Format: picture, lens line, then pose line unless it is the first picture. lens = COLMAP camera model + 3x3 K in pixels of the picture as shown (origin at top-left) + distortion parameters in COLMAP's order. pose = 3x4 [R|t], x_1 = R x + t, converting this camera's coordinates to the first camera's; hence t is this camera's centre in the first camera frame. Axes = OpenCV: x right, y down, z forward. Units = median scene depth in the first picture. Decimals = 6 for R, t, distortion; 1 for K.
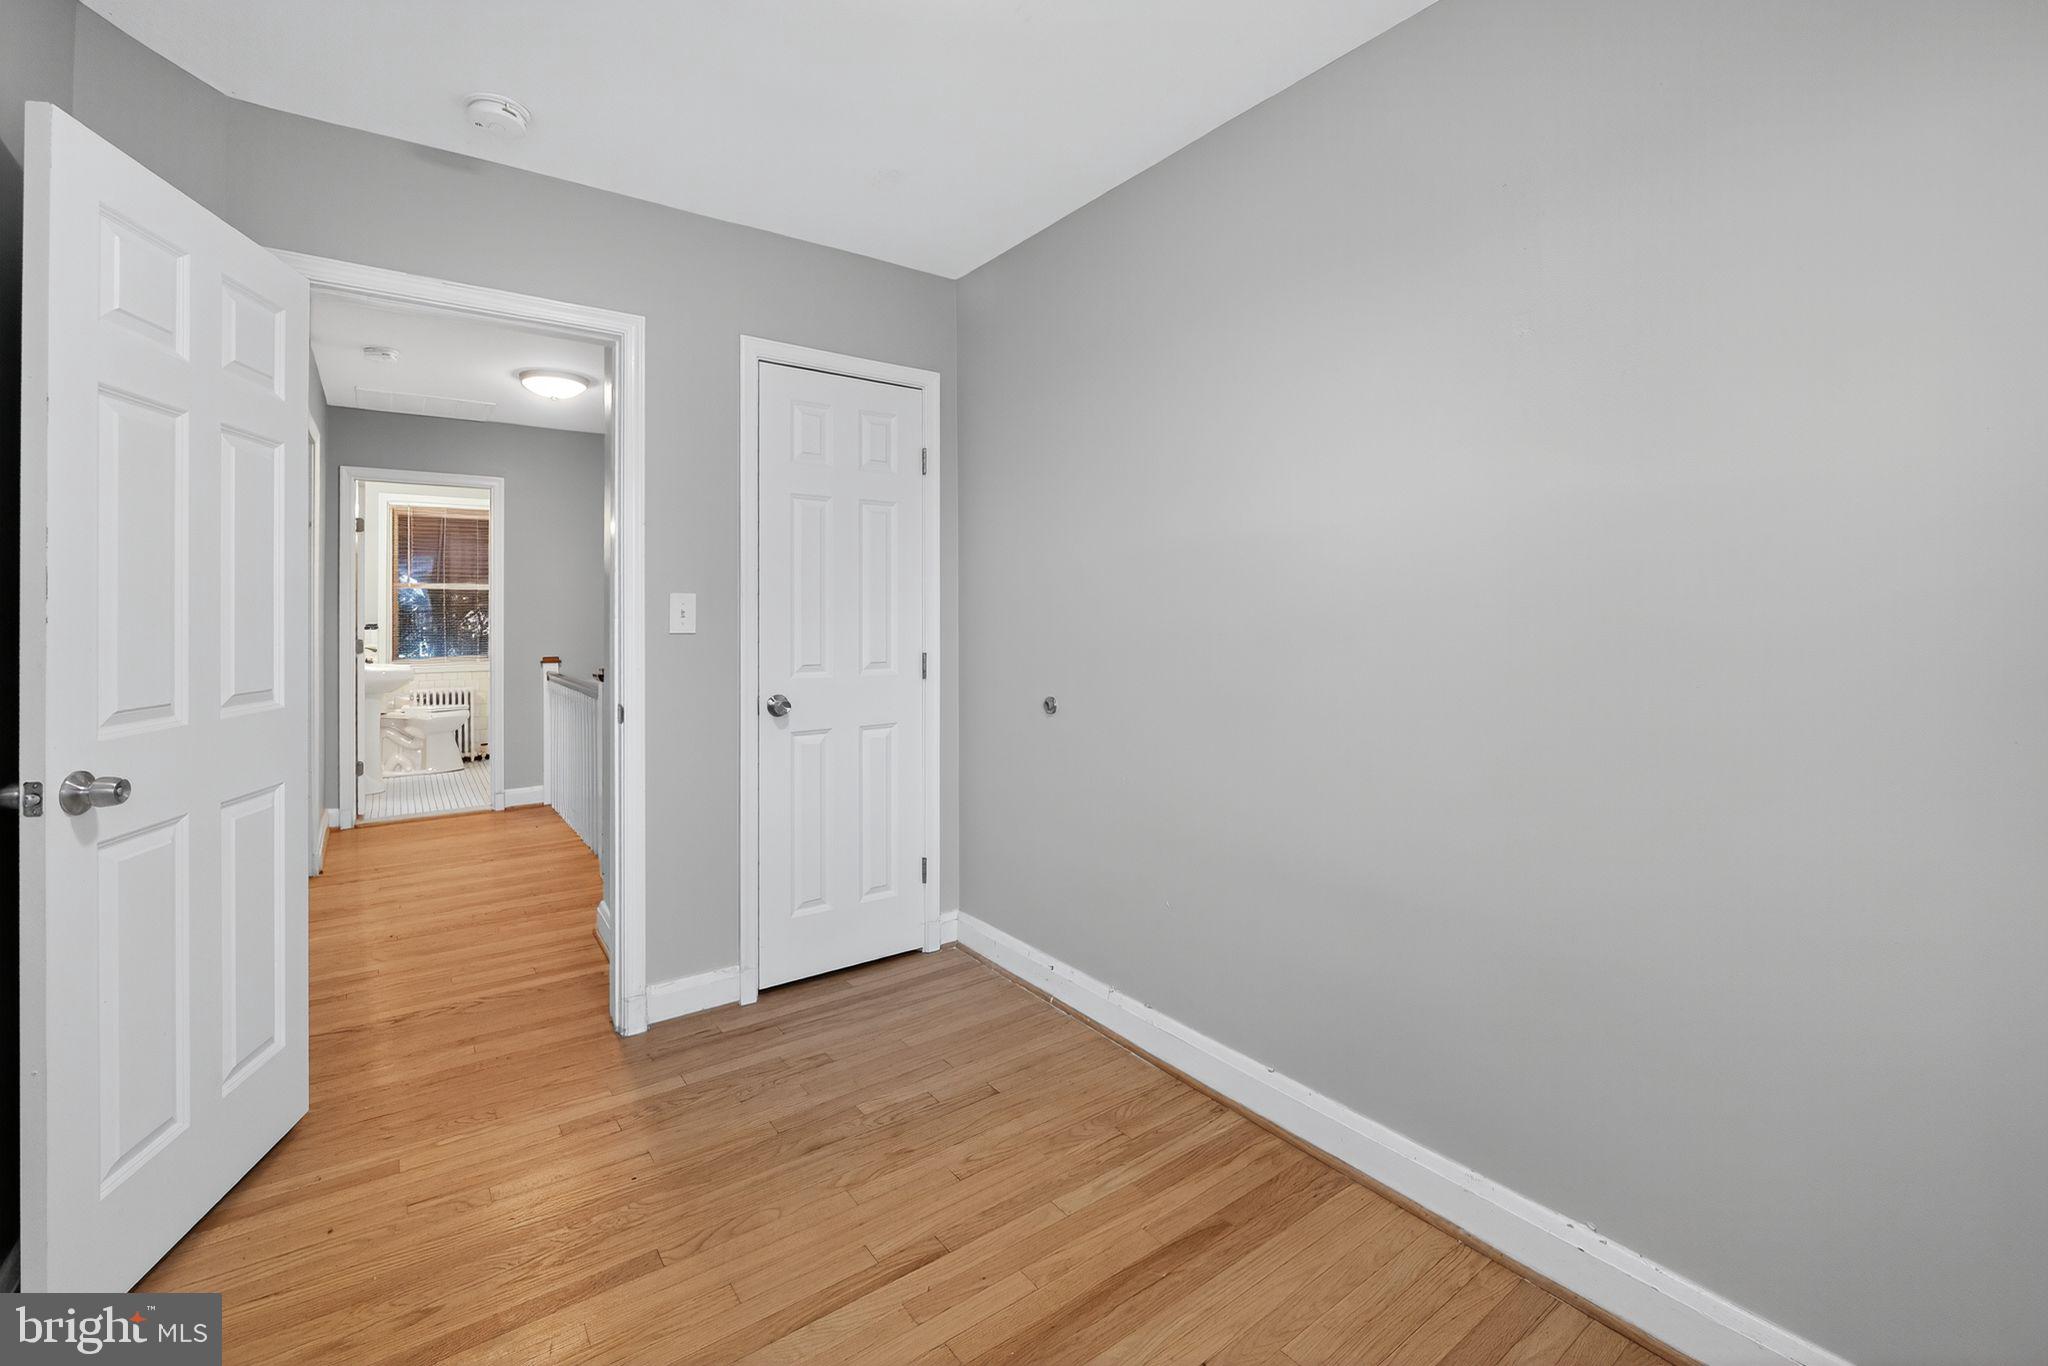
lens RADIAL K [[853.1, 0, 1005.4], [0, 853.1, 604.0], [0, 0, 1]] dist [-0.009585, 0.001609]
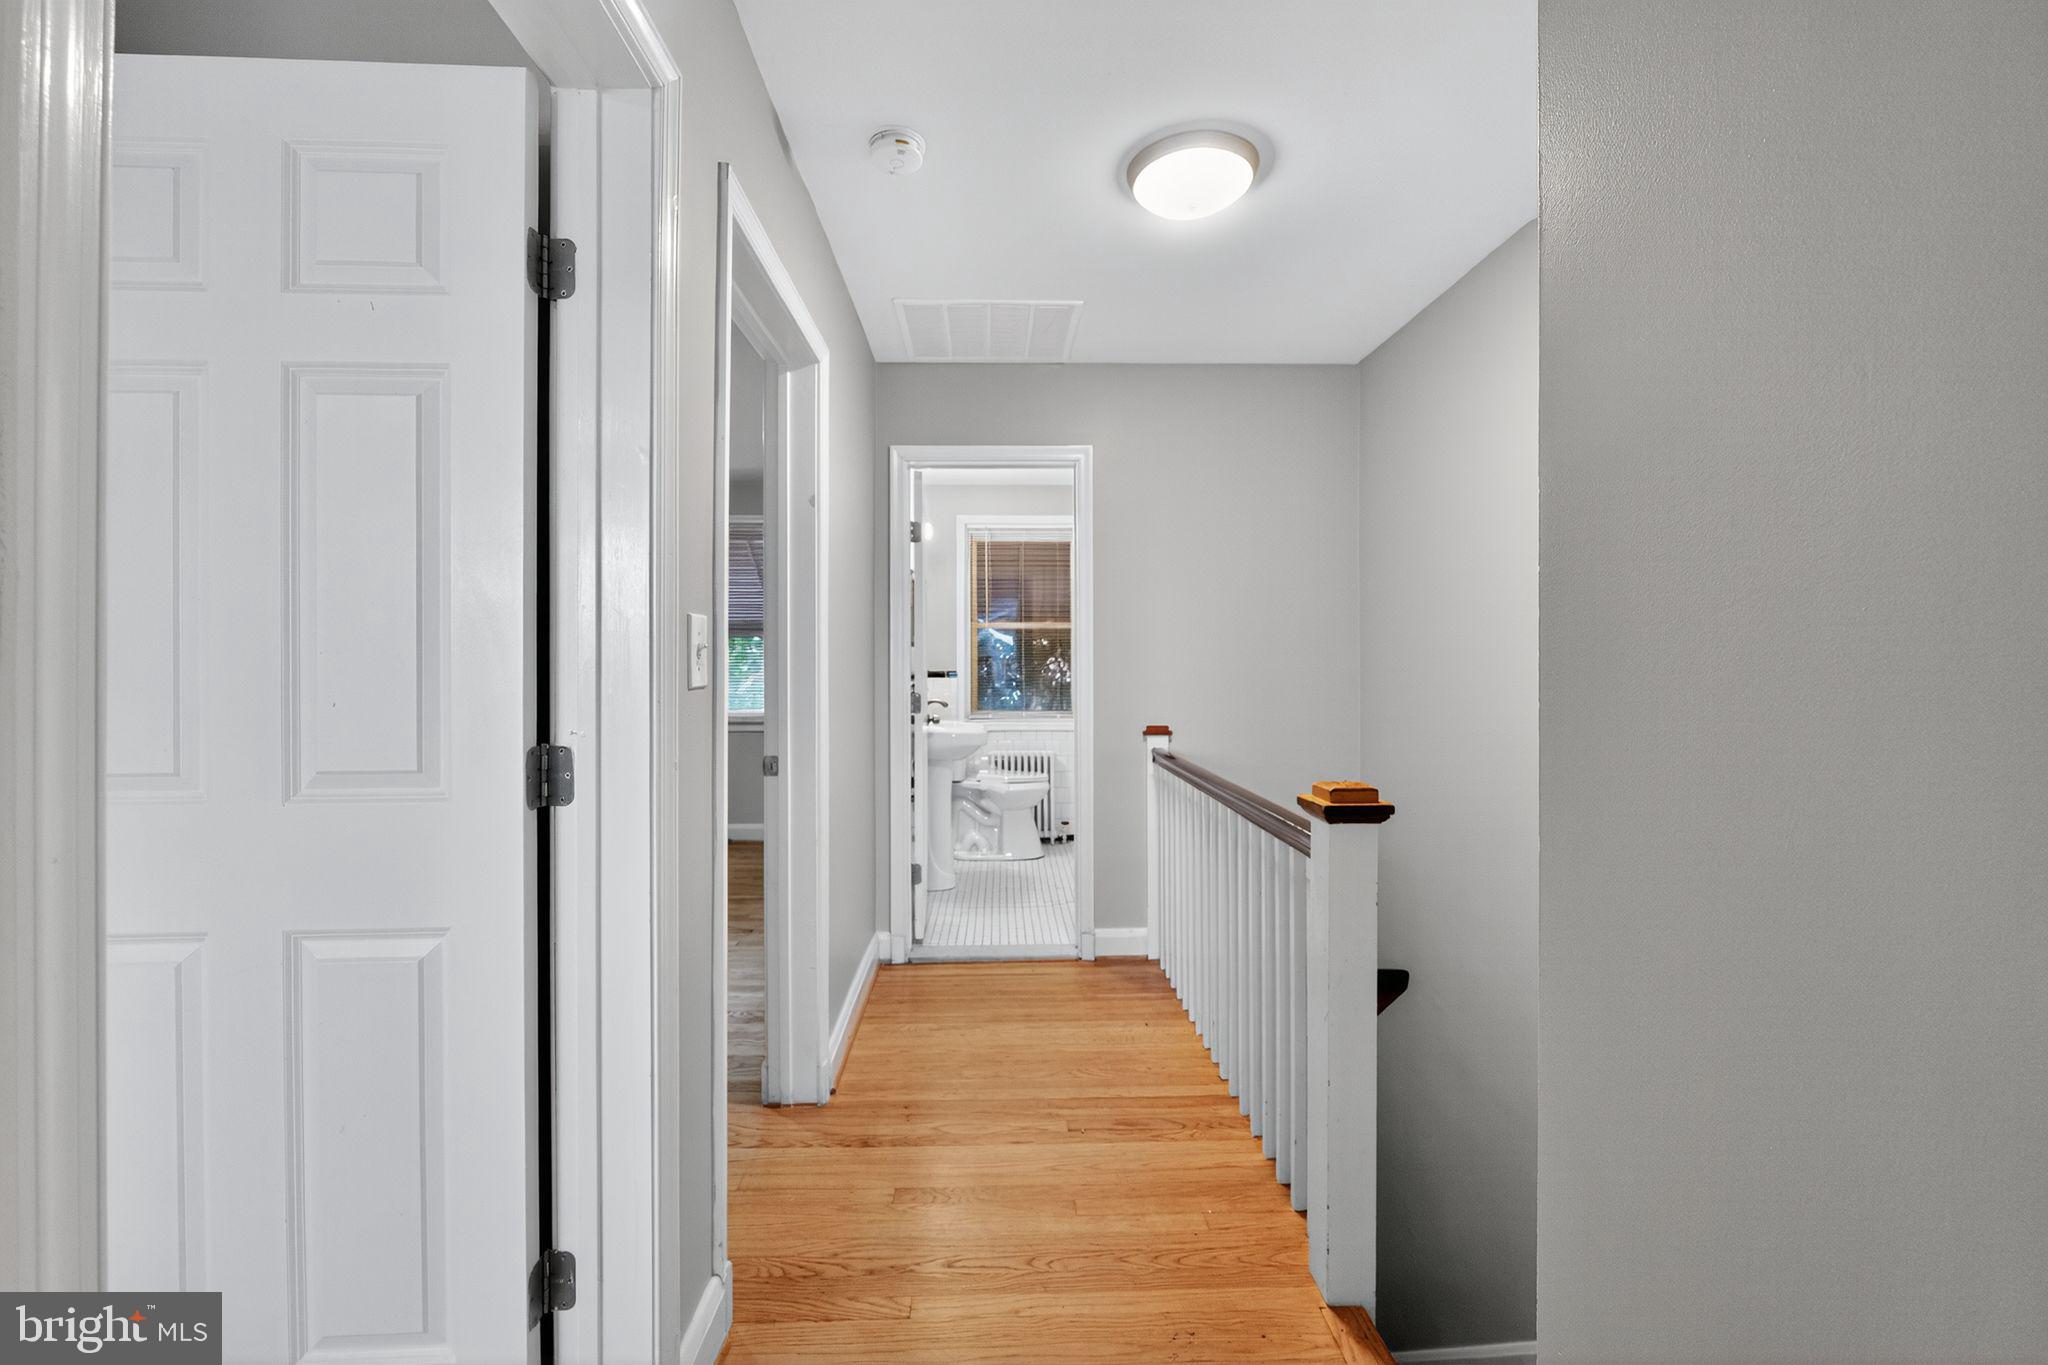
lens RADIAL K [[853.1, 0, 1029.3], [0, 853.1, 669.7], [0, 0, 1]] dist [-0.009585, 0.001609]
pose [[0.831650, 0.007885, -0.555245, -0.248084], [0.003235, 0.999813, 0.019044, 0.008035], [0.555291, -0.017634, 0.831469, 0.398803]]
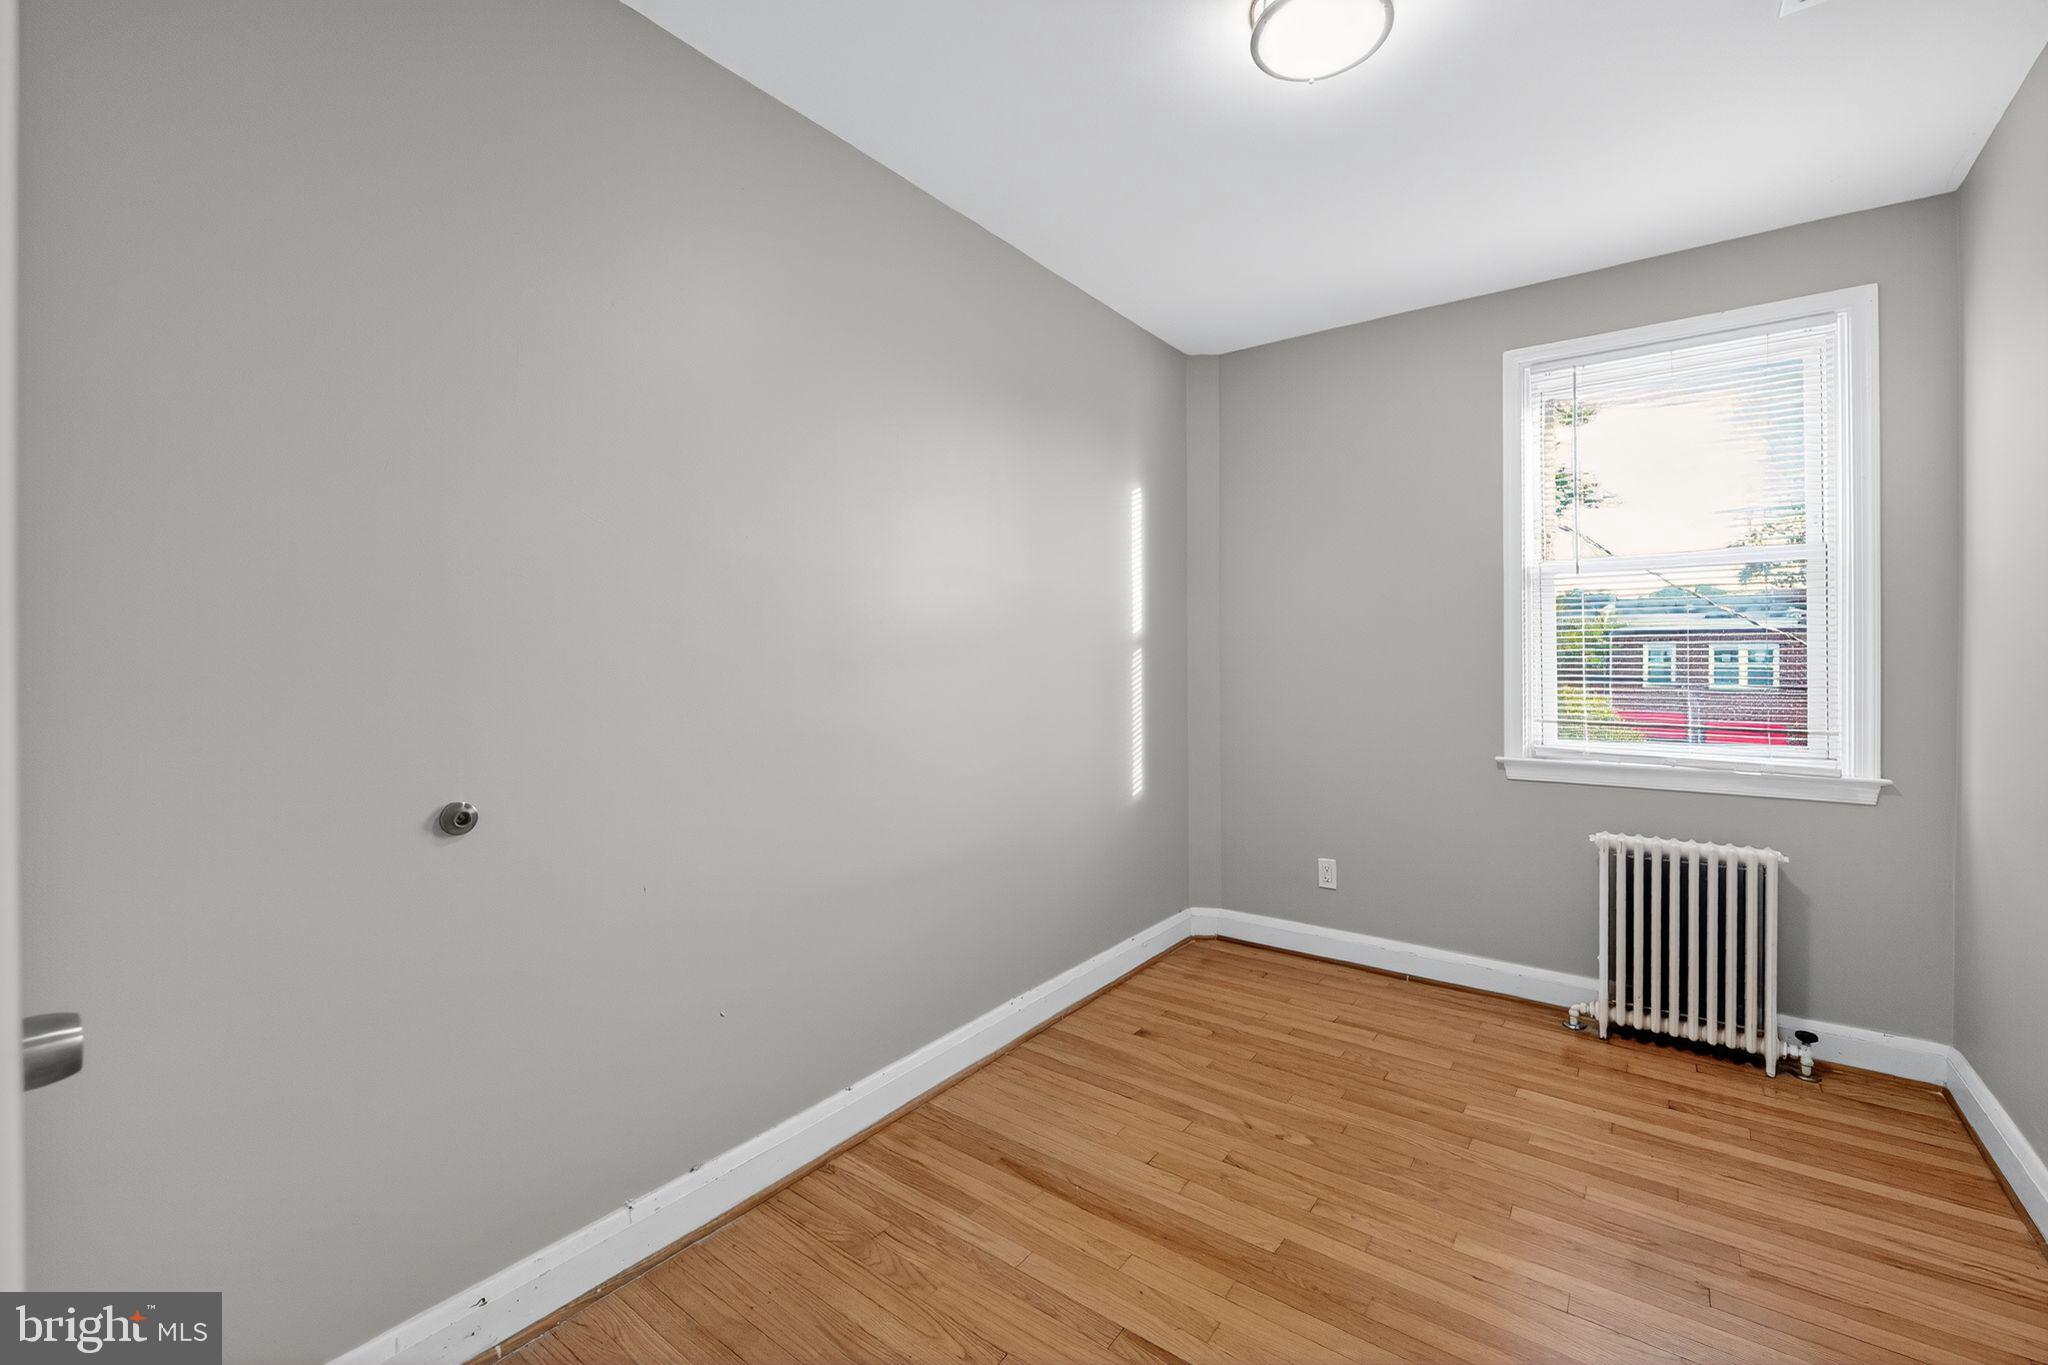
lens RADIAL K [[914.2, 0, 953.9], [0, 914.2, 646.0], [0, 0, 1]] dist [0.008476, 0.000349]
pose [[-0.292482, 0.018001, 0.956102, -0.732897], [-0.016943, 0.999568, -0.024003, 0.024562], [-0.956121, -0.023220, -0.292051, 1.096504]]
